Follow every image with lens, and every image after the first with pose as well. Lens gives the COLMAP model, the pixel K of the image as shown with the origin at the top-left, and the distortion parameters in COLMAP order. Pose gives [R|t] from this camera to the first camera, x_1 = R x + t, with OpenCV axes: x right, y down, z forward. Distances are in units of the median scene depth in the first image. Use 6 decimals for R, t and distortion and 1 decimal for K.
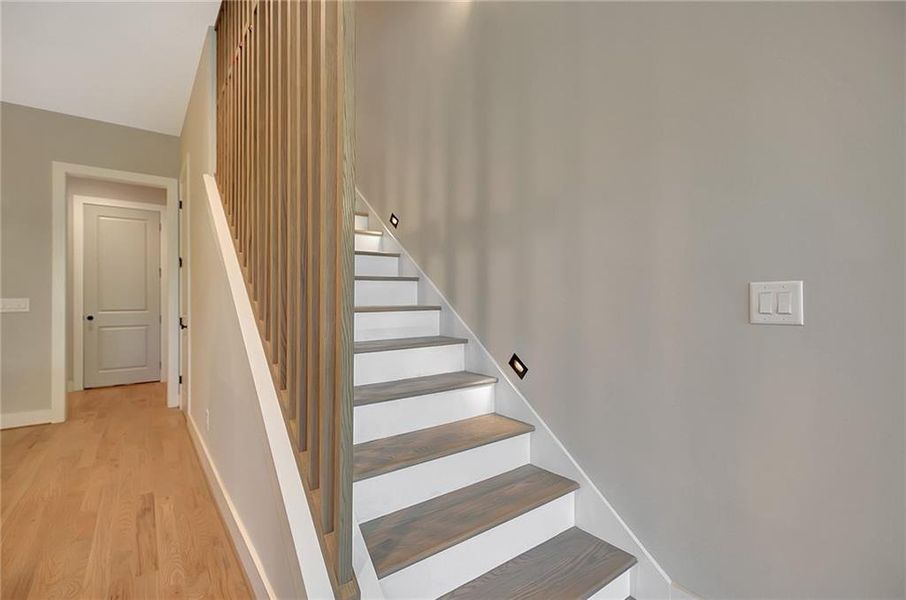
lens RADIAL K [[417.1, 0, 453.0], [0, 417.1, 300.0], [0, 0, 1]] dist [0.011593, 0.001026]
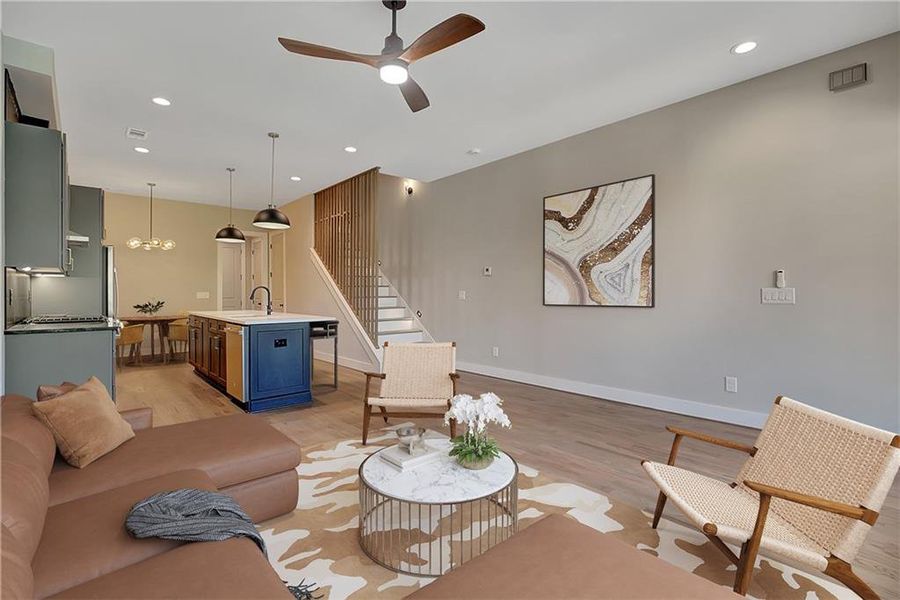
lens RADIAL K [[425.7, 0, 457.4], [0, 425.7, 295.5], [0, 0, 1]] dist [-0.001371, 0.000085]
pose [[0.997227, 0.001168, 0.074416, 0.102997], [-0.001974, 0.999940, 0.010763, -0.012189], [-0.074399, -0.010880, 0.997169, -1.193889]]
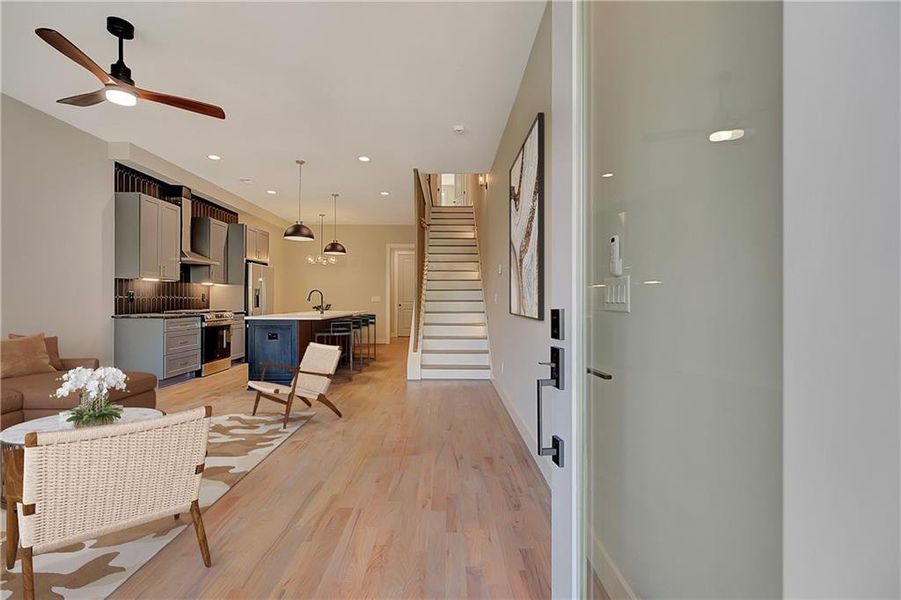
lens RADIAL K [[426.2, 0, 457.9], [0, 426.2, 295.5], [0, 0, 1]] dist [-0.001371, 0.000085]
pose [[0.808262, 0.004200, -0.588808, 0.903841], [-0.009845, 0.999931, -0.006382, -0.000103], [0.588741, 0.010955, 0.808248, -0.809718]]
